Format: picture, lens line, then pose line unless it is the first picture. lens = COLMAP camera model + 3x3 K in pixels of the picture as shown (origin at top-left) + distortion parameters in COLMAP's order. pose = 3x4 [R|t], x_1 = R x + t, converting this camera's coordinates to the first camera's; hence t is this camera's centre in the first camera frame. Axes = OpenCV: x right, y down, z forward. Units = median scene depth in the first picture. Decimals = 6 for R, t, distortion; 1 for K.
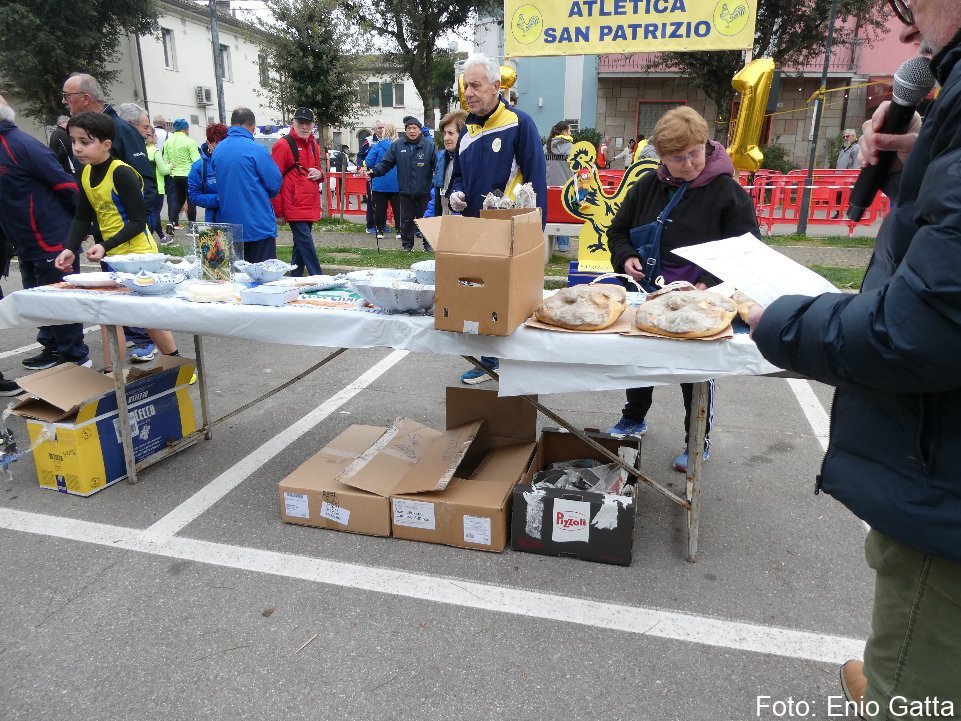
lens RADIAL K [[682.5, 0, 486.3], [0, 682.5, 368.8], [0, 0, 1]] dist [-0.037726, 0.030072]
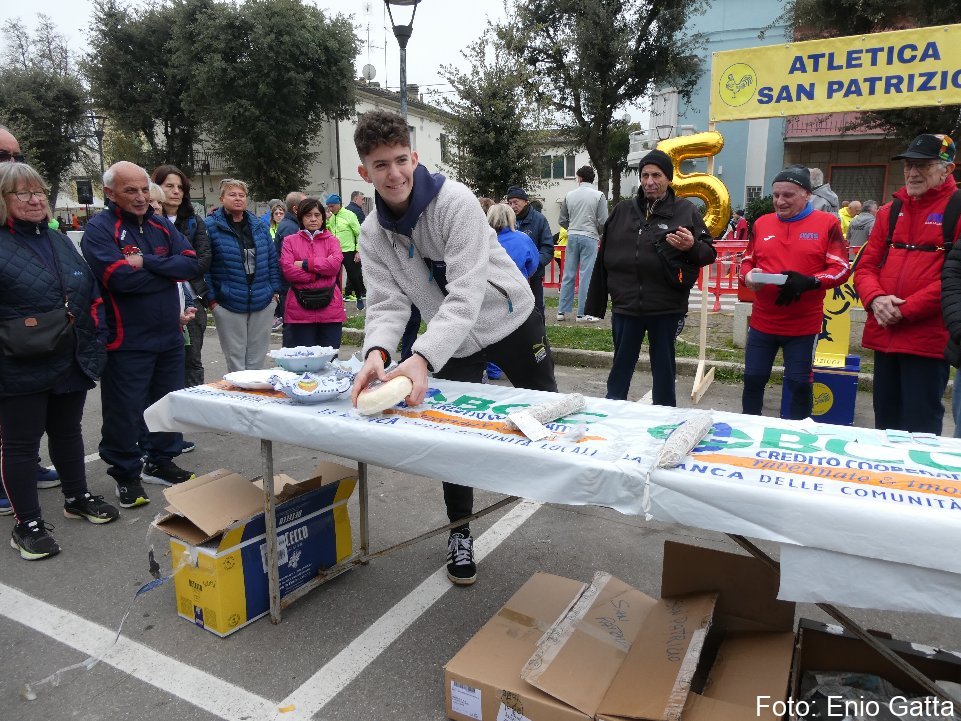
lens RADIAL K [[679.1, 0, 484.6], [0, 679.1, 364.7], [0, 0, 1]] dist [-0.002385, -0.021254]
pose [[0.971777, 0.036768, -0.233019, -0.042242], [-0.059899, 0.993865, -0.092977, -0.041992], [0.228171, 0.104310, 0.968017, 0.104021]]
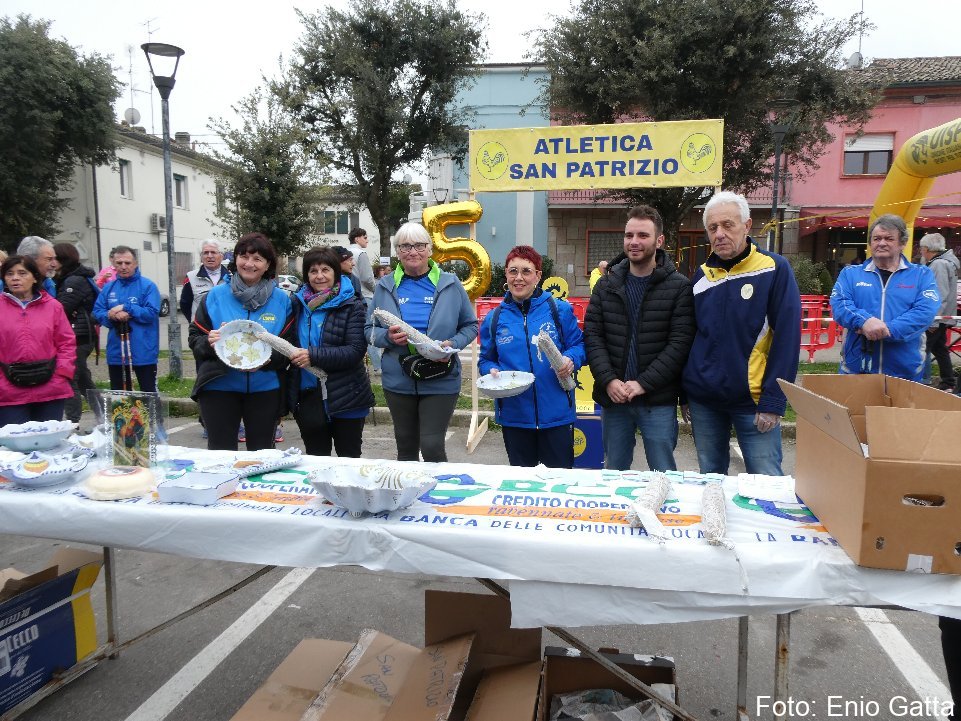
lens RADIAL K [[681.2, 0, 486.3], [0, 681.2, 365.8], [0, 0, 1]] dist [-0.013506, 0.005263]
pose [[0.997564, -0.010311, 0.068995, -0.019771], [0.022265, 0.984351, -0.174807, -0.044840], [-0.066113, 0.175917, 0.982182, 0.086585]]
